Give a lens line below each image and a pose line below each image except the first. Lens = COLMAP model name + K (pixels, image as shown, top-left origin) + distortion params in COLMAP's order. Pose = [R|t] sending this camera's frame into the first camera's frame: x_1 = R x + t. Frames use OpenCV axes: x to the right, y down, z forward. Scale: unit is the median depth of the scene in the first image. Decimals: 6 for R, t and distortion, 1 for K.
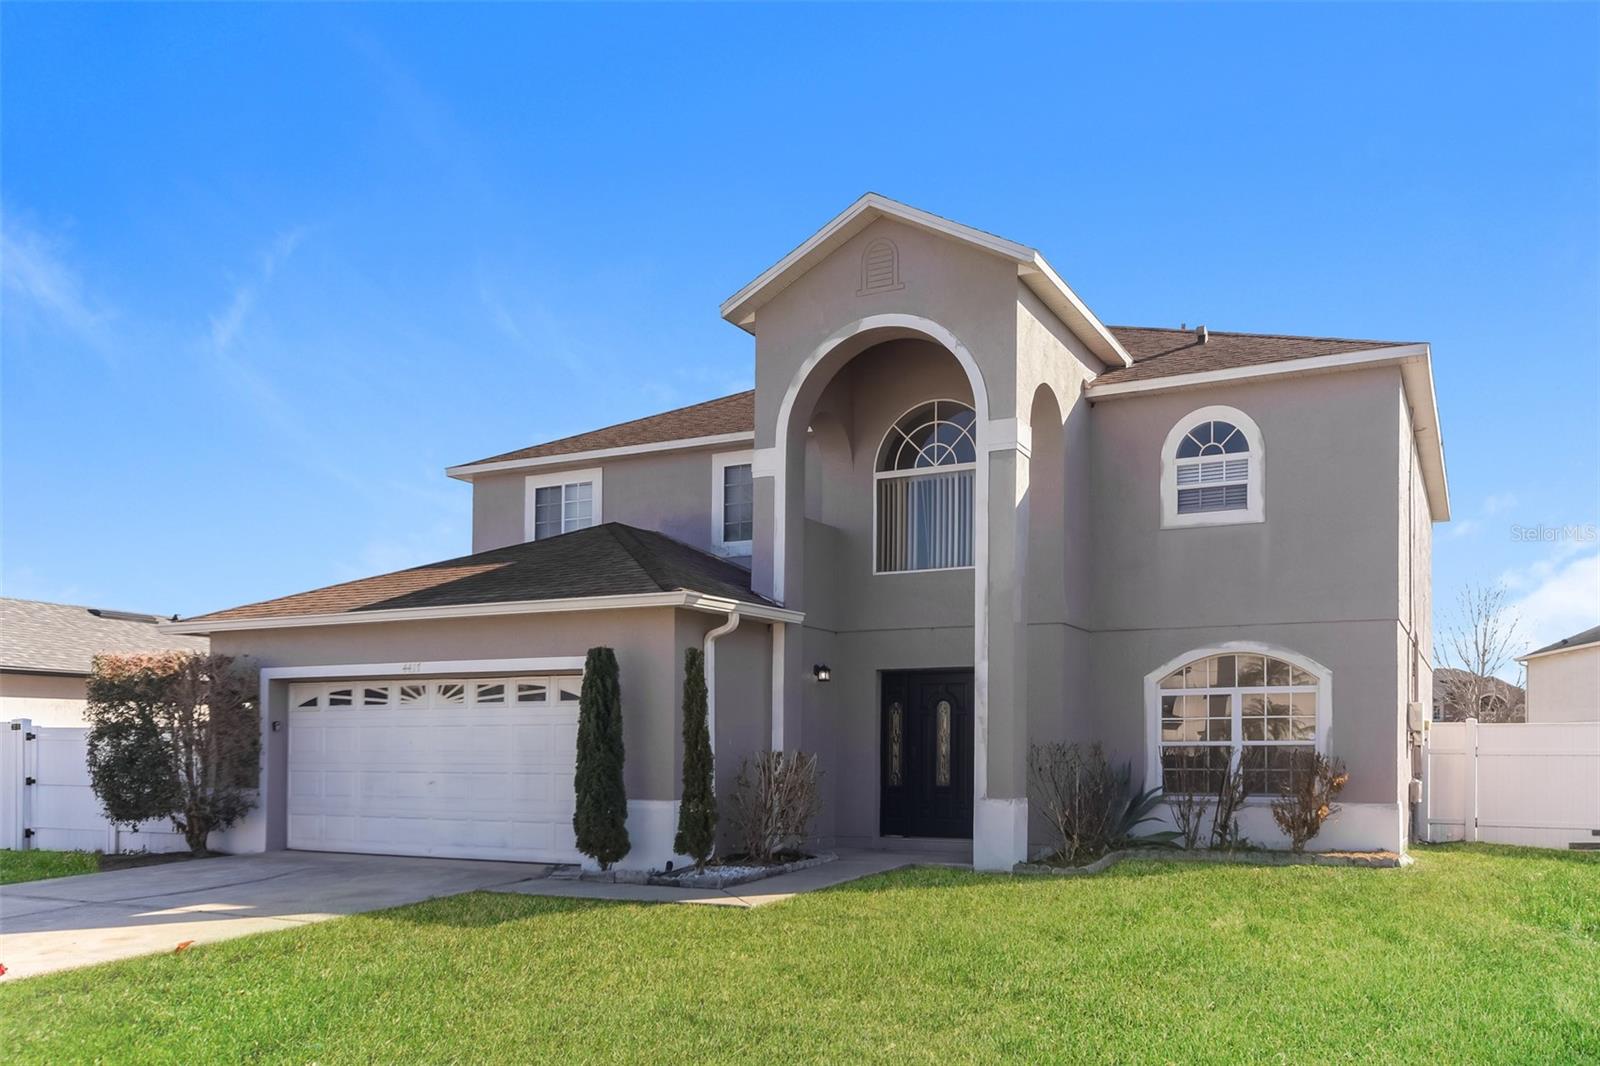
lens RADIAL K [[1104.0, 0, 799.9], [0, 1104.0, 526.8], [0, 0, 1]] dist [-0.008142, -0.001914]
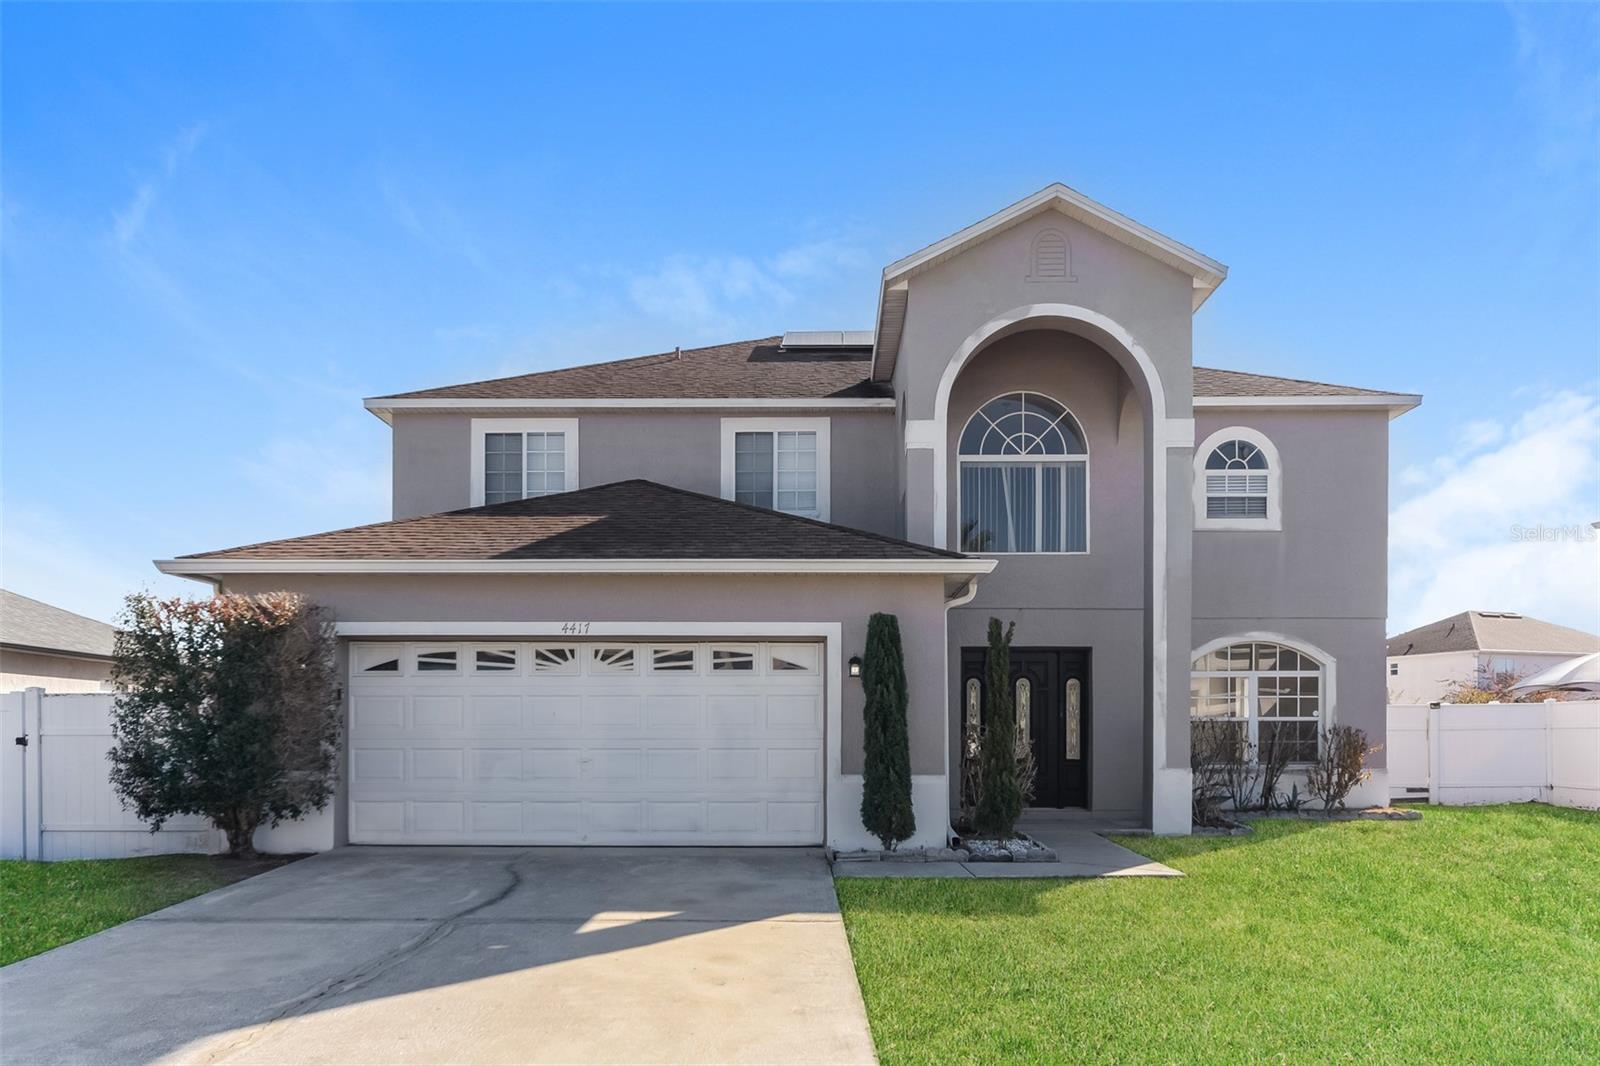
lens RADIAL K [[1060.3, 0, 800.0], [0, 1060.3, 541.2], [0, 0, 1]] dist [-0.008394, 0.002335]
pose [[0.920140, 0.068247, 0.385597, -0.490430], [-0.077415, 0.996965, 0.008280, 0.037716], [-0.383861, -0.037470, 0.922630, 0.162961]]
